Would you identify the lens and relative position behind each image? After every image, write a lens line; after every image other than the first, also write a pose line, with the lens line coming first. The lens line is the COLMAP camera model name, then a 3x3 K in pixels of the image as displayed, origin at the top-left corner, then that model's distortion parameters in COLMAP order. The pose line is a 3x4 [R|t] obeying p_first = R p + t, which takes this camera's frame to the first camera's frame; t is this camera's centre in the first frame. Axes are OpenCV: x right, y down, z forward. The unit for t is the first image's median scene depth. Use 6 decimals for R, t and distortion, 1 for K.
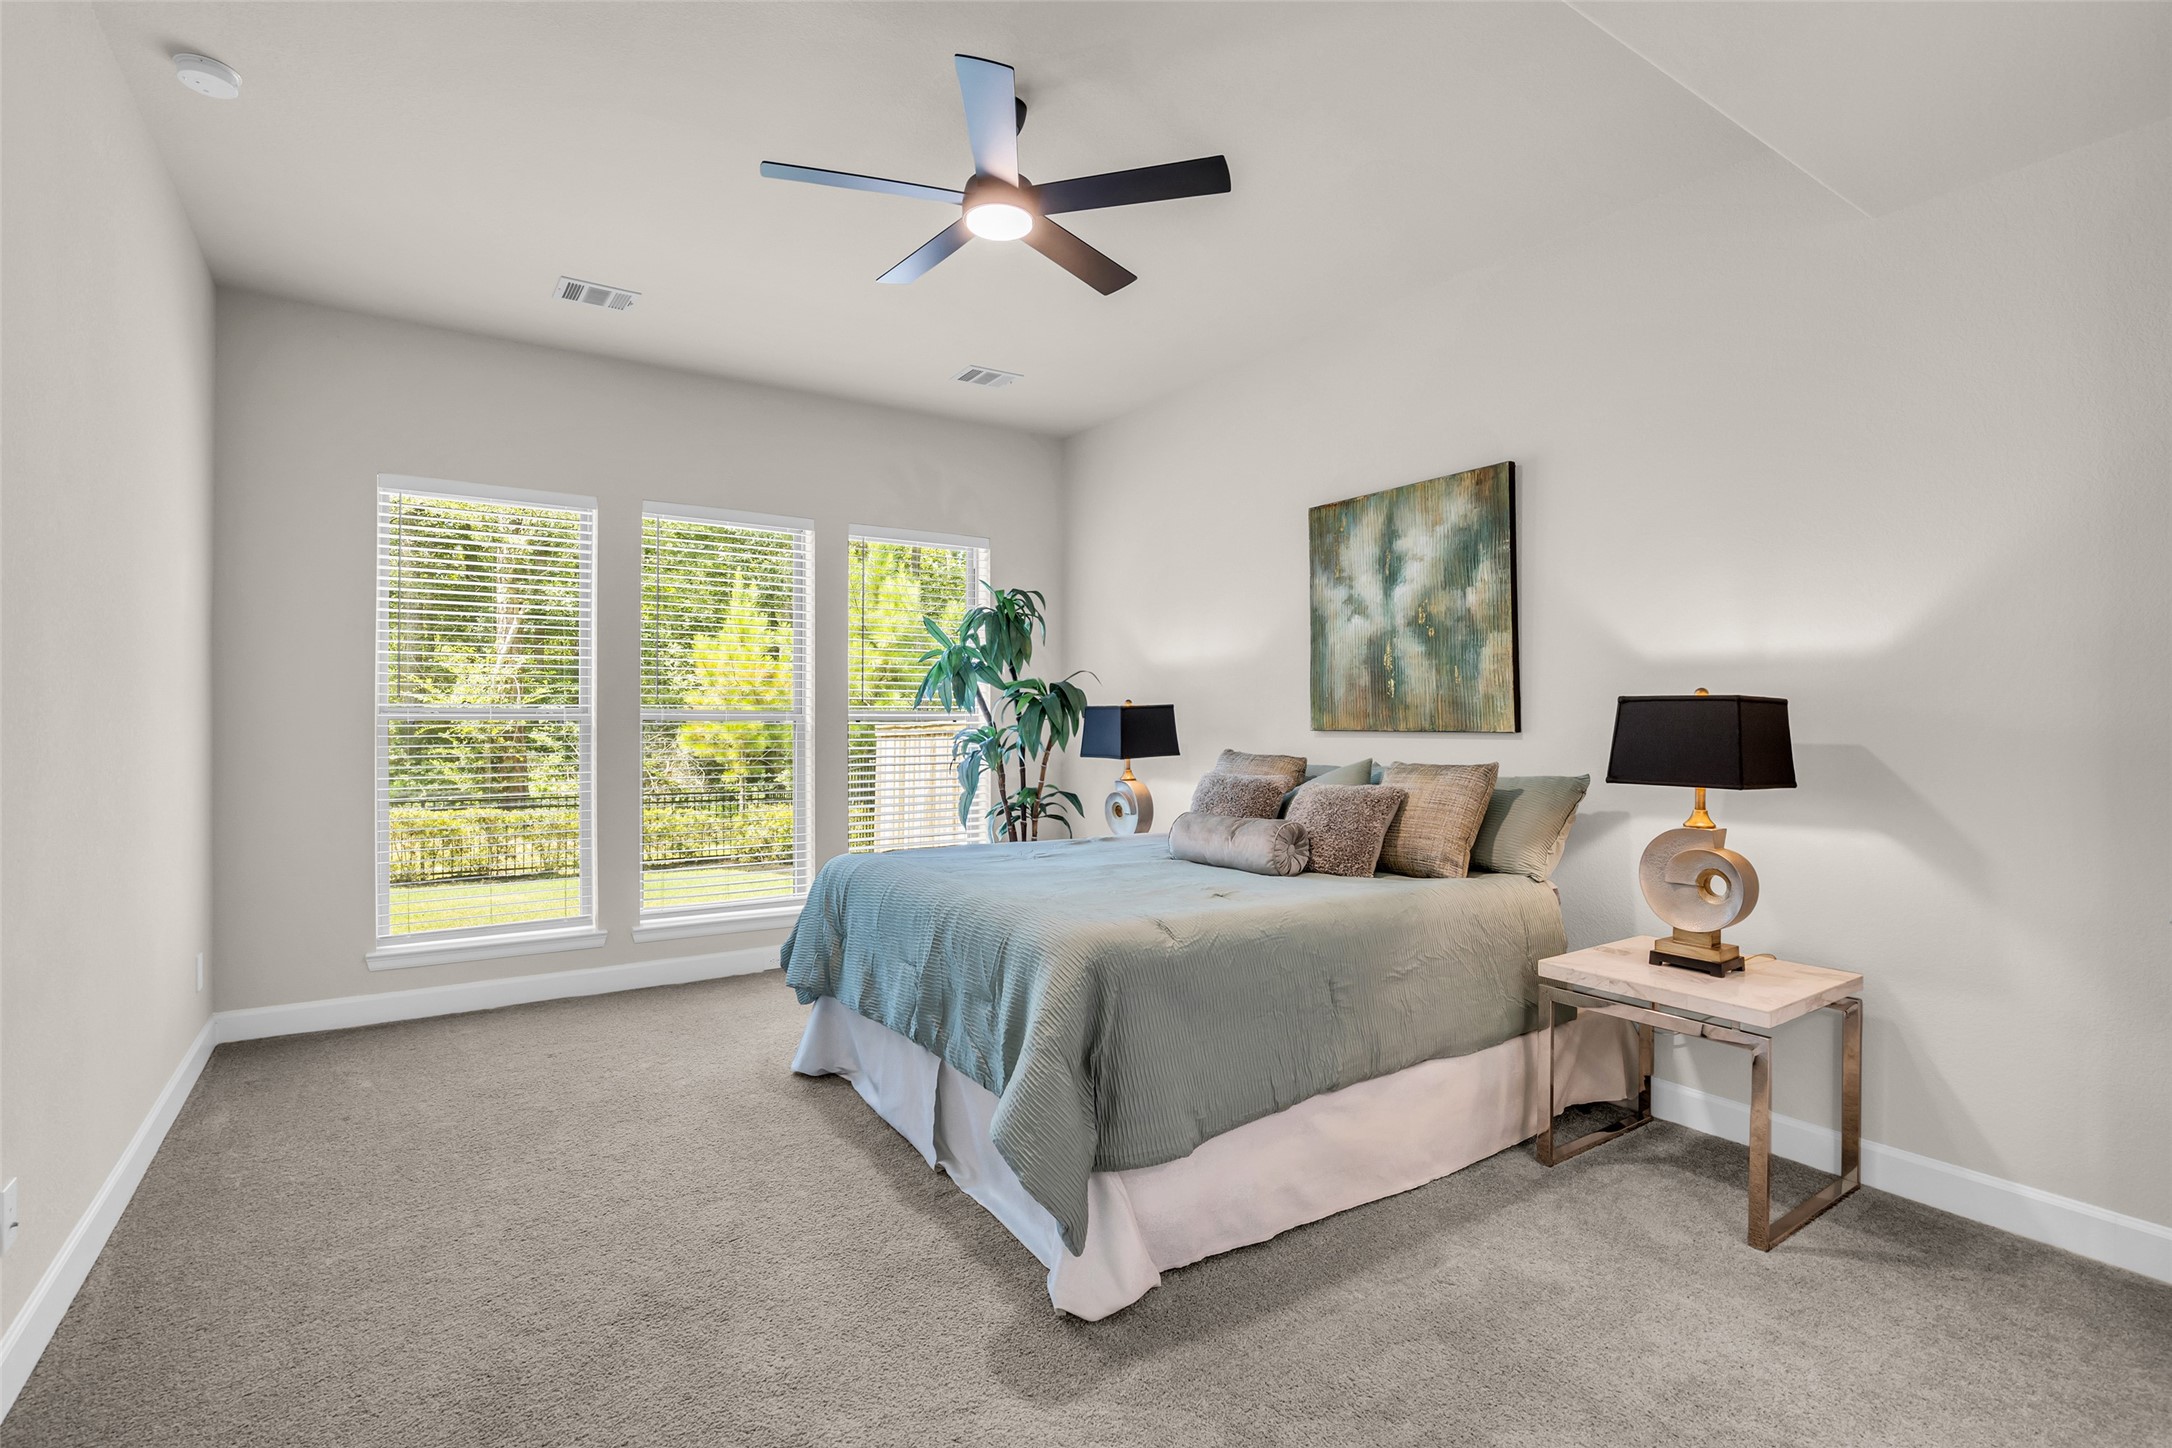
lens RADIAL K [[1027.6, 0, 1082.4], [0, 1027.6, 713.8], [0, 0, 1]] dist [-0.002670, -0.000285]
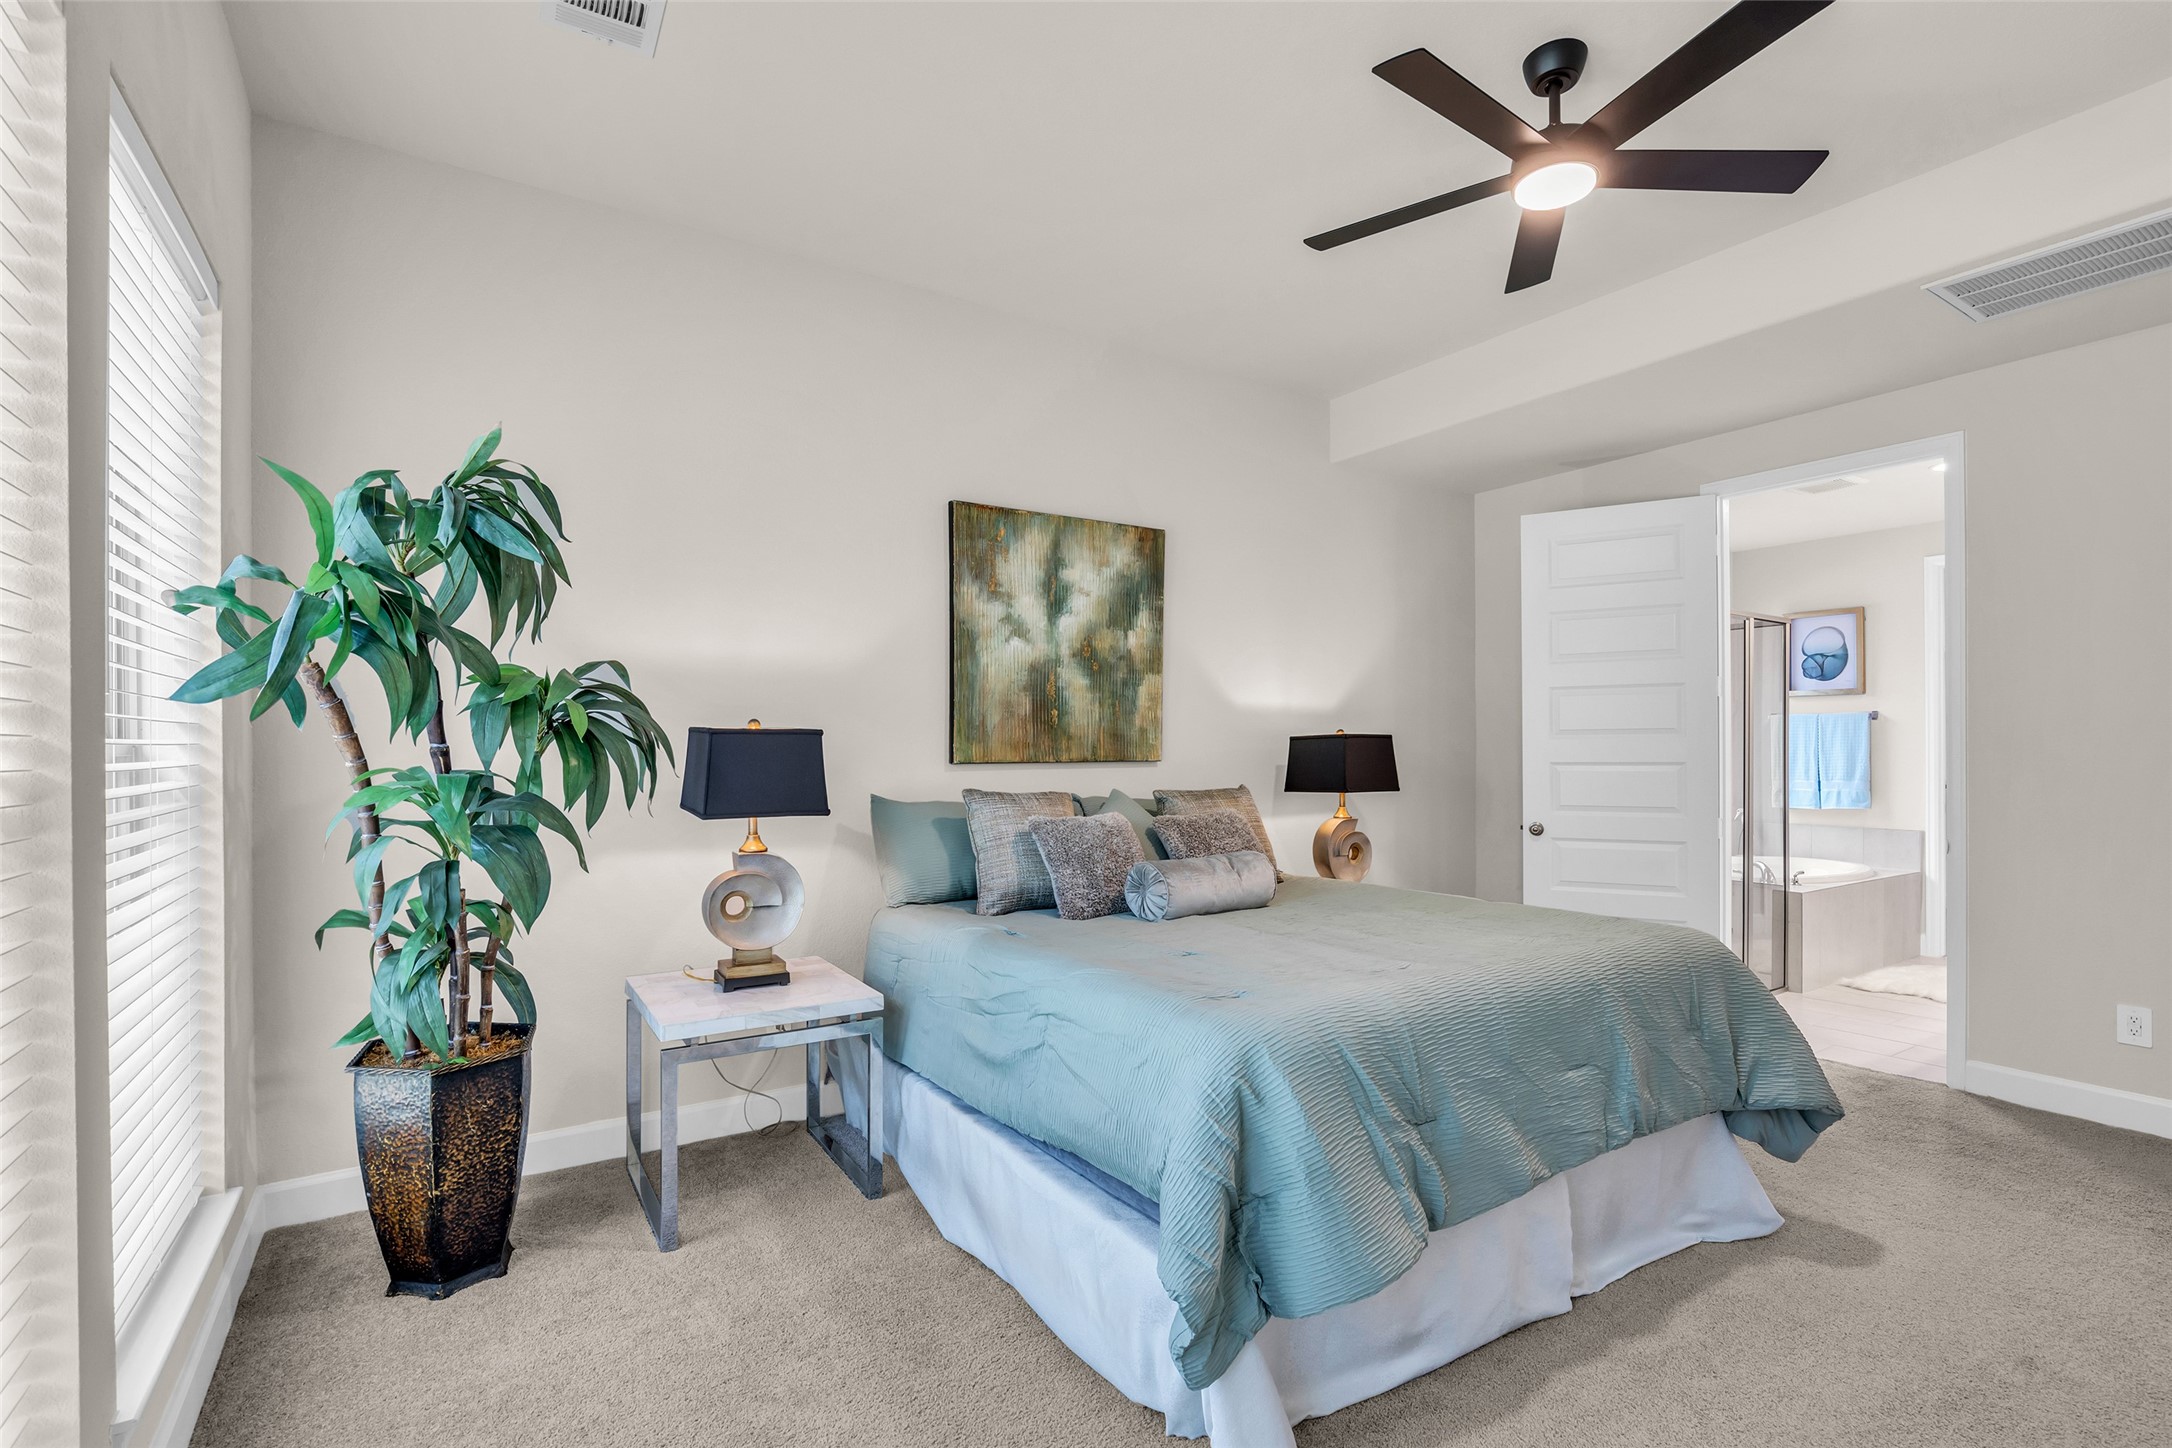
lens RADIAL K [[1001.4, 0, 1085.0], [0, 1001.4, 752.7], [0, 0, 1]] dist [-0.001917, -0.000299]
pose [[0.016902, -0.003569, 0.999851, -0.665637], [-0.003951, 0.999986, 0.003637, 0.004537], [-0.999849, -0.004011, 0.016888, 0.972348]]
